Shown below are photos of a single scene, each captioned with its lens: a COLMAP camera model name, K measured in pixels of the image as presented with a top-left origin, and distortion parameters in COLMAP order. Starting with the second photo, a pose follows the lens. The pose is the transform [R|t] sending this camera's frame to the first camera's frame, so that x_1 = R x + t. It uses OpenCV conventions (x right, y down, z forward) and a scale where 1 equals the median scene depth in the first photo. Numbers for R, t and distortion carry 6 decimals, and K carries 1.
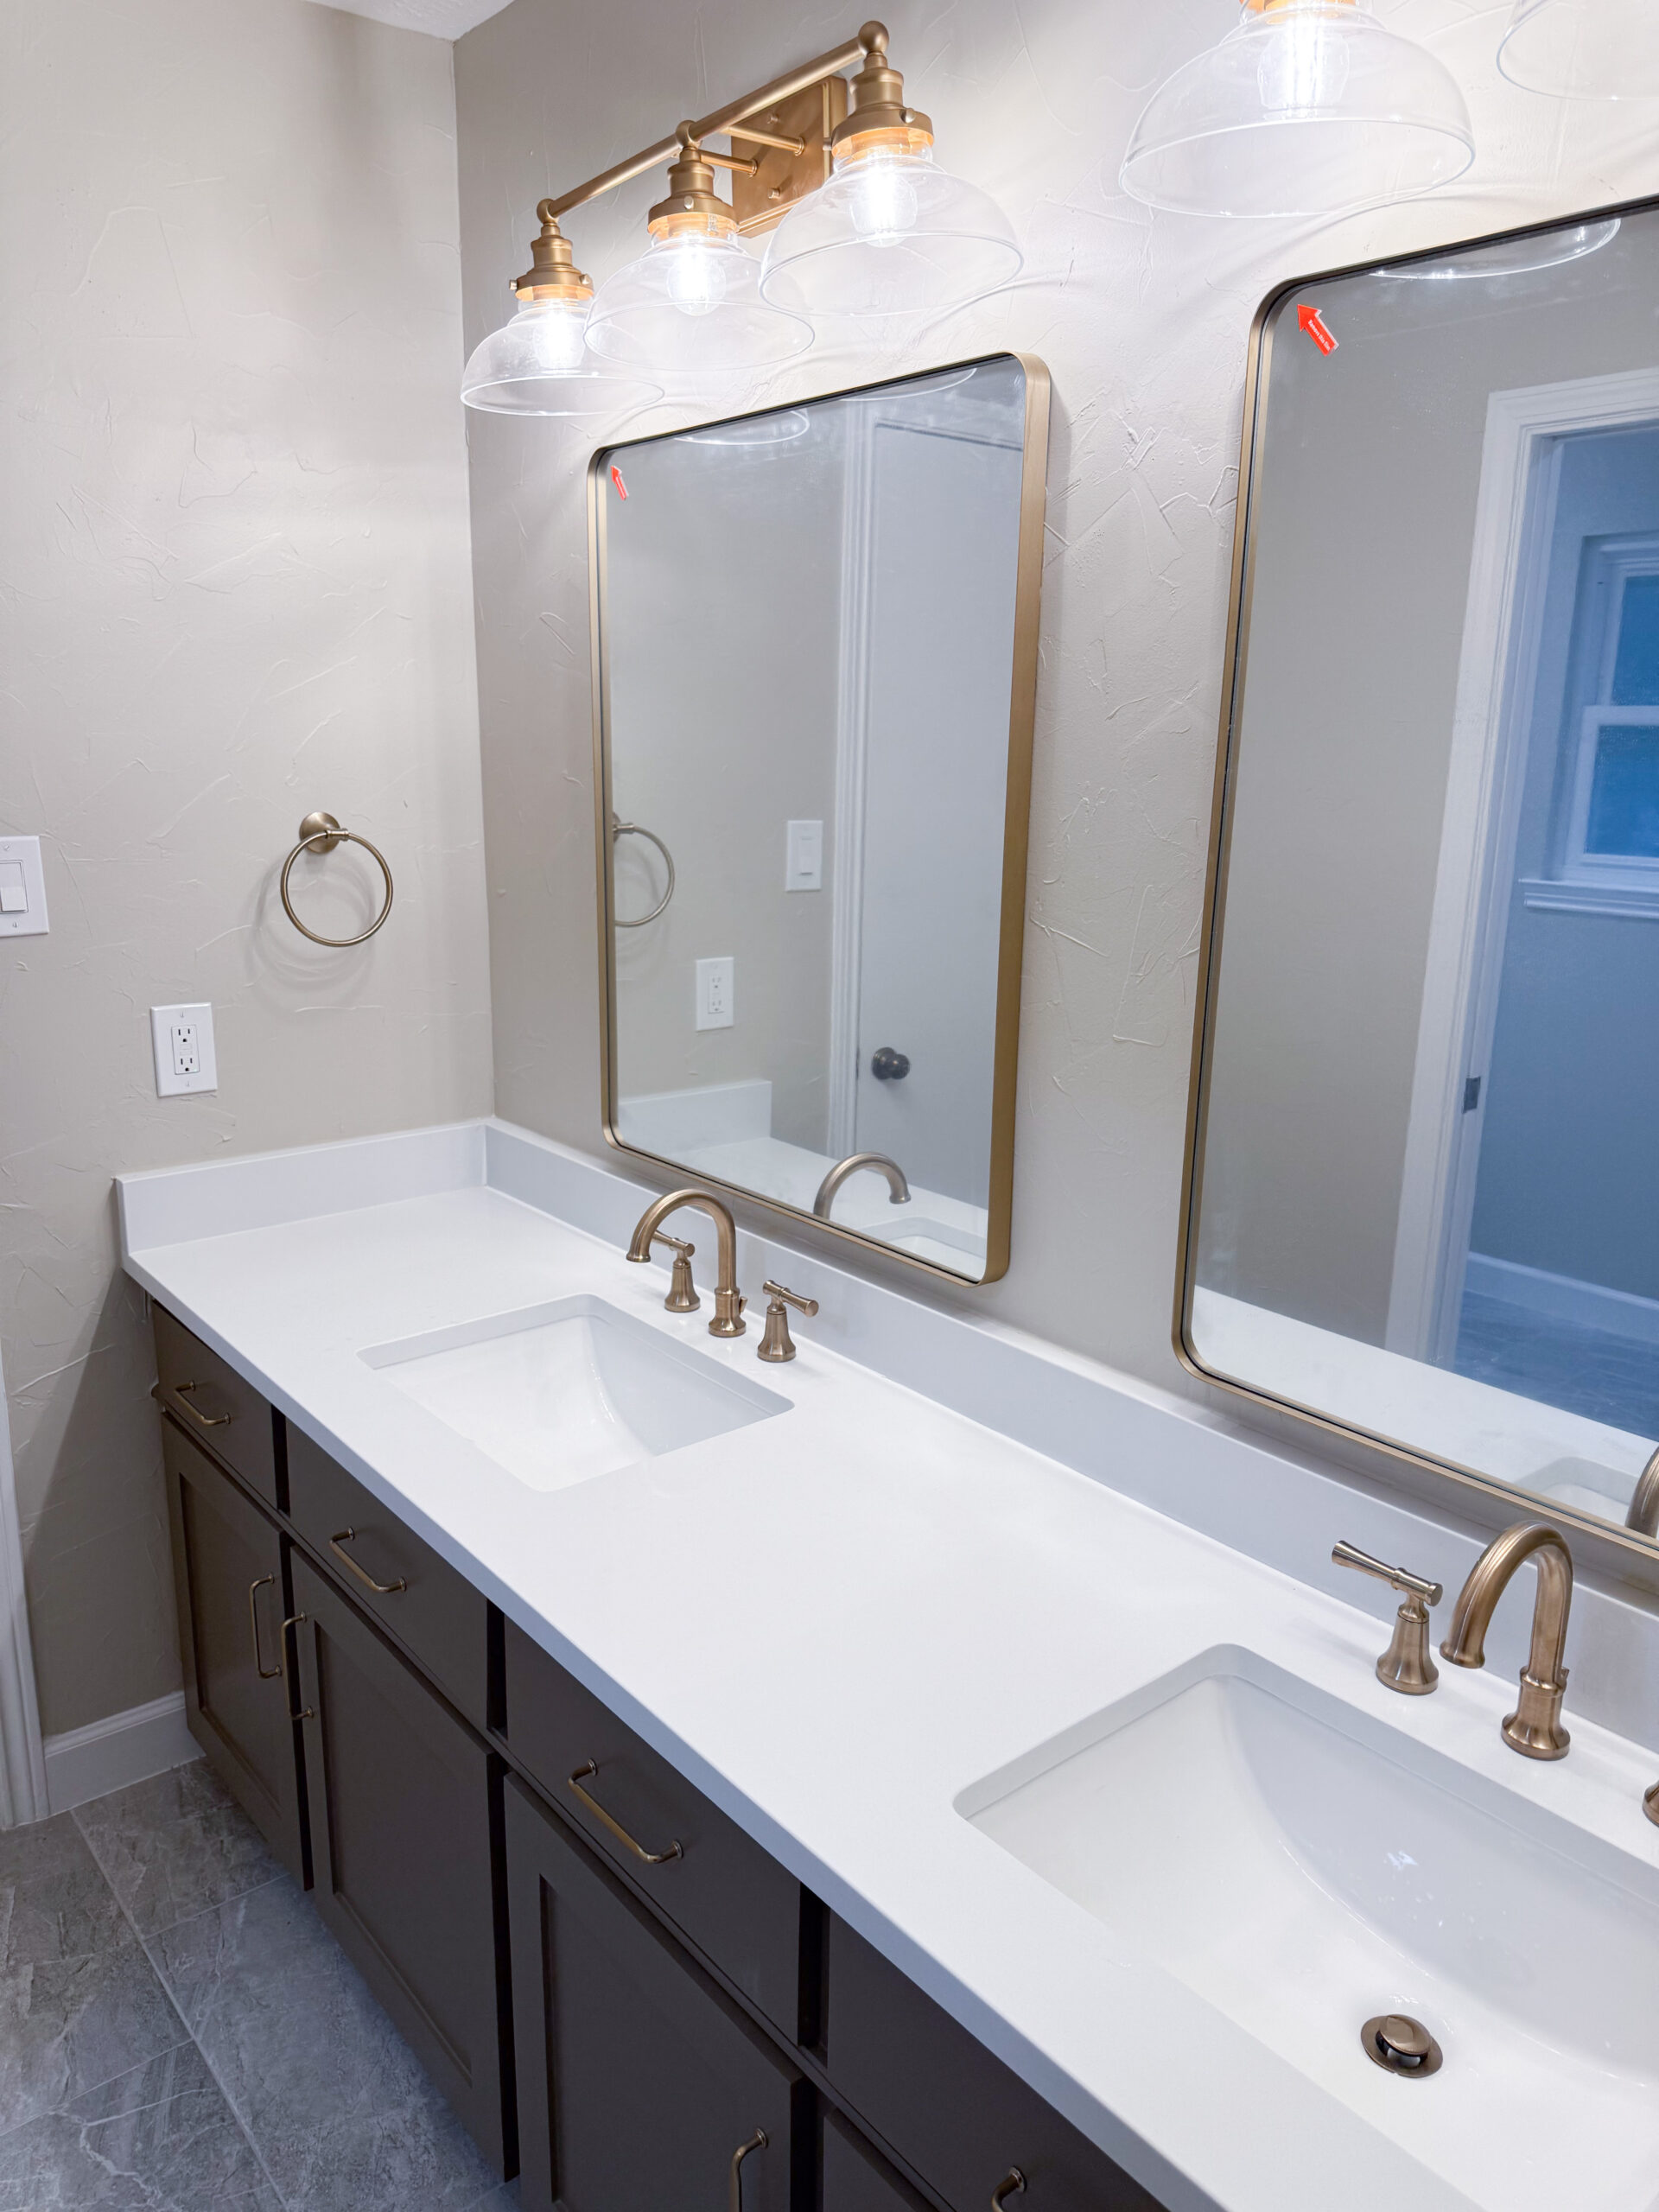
lens RADIAL K [[1565.6, 0, 829.5], [0, 1565.6, 1106.0], [0, 0, 1]] dist [0.037707, -0.047178]
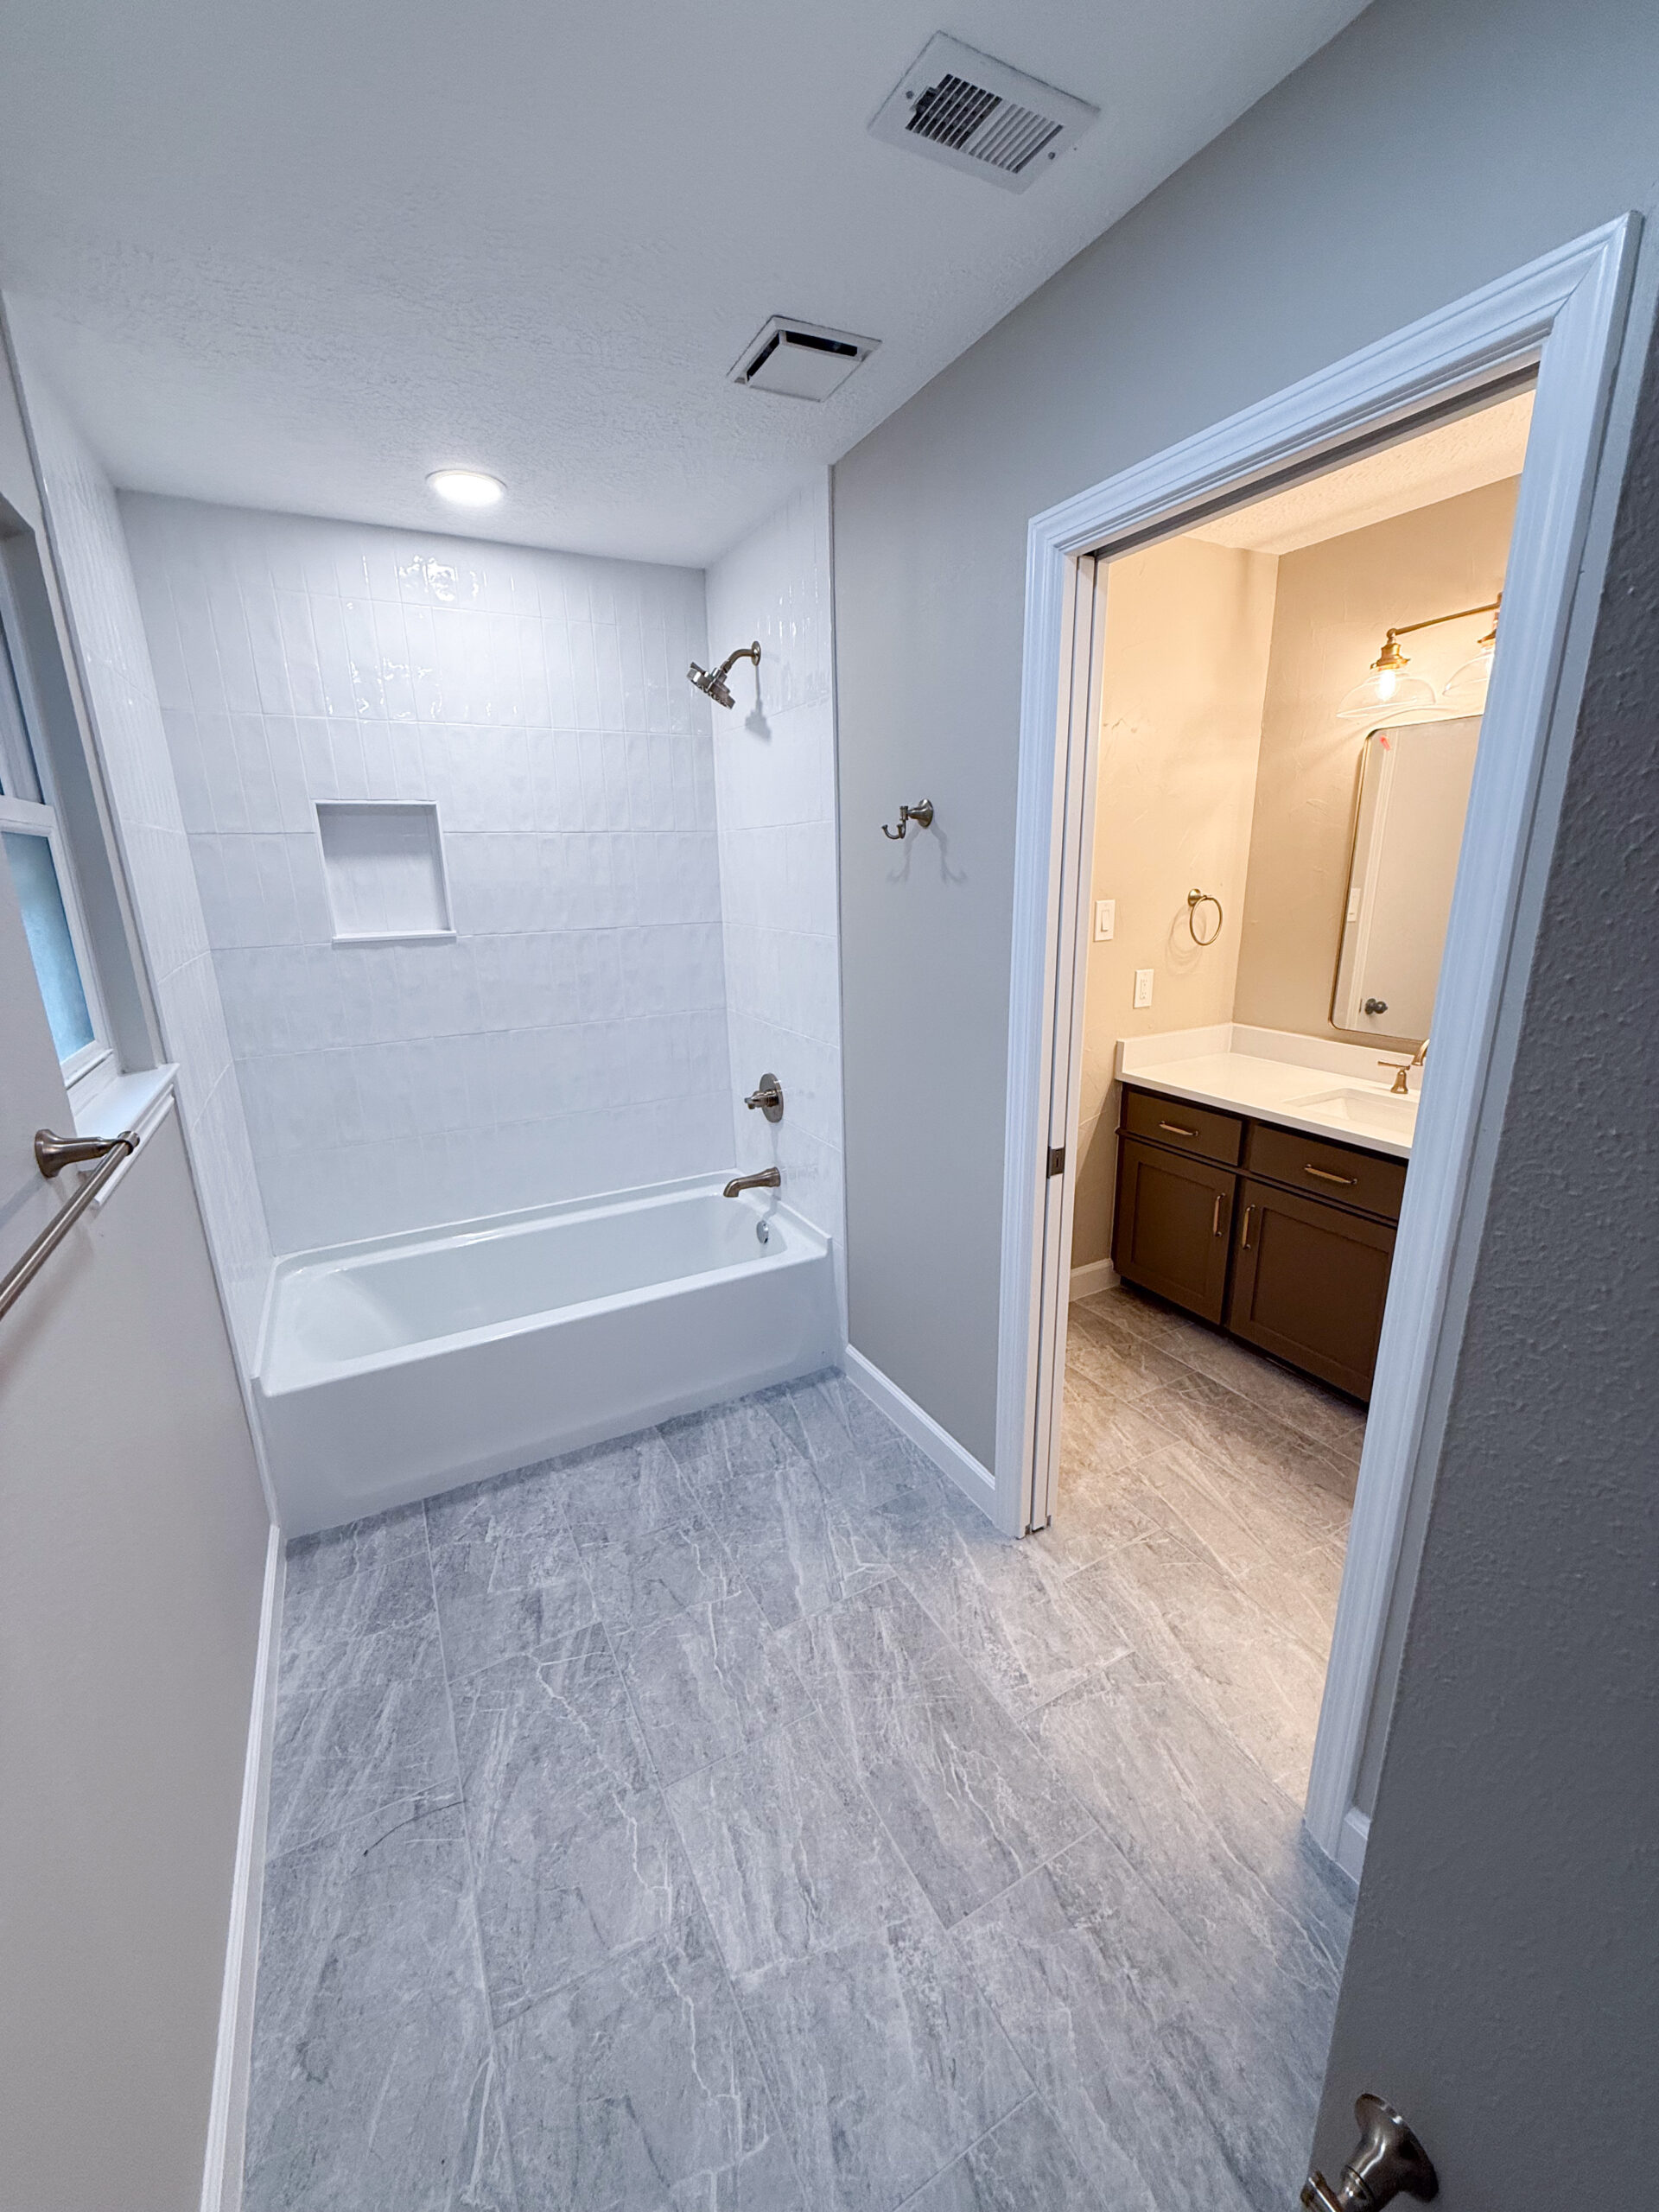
lens RADIAL K [[875.9, 0, 818.9], [0, 875.9, 1103.1], [0, 0, 1]] dist [-0.000795, -0.000499]
pose [[0.978188, 0.017618, -0.206975, -0.627028], [-0.011249, 0.999427, 0.031912, 0.103457], [0.207418, -0.028888, 0.977826, -0.439758]]
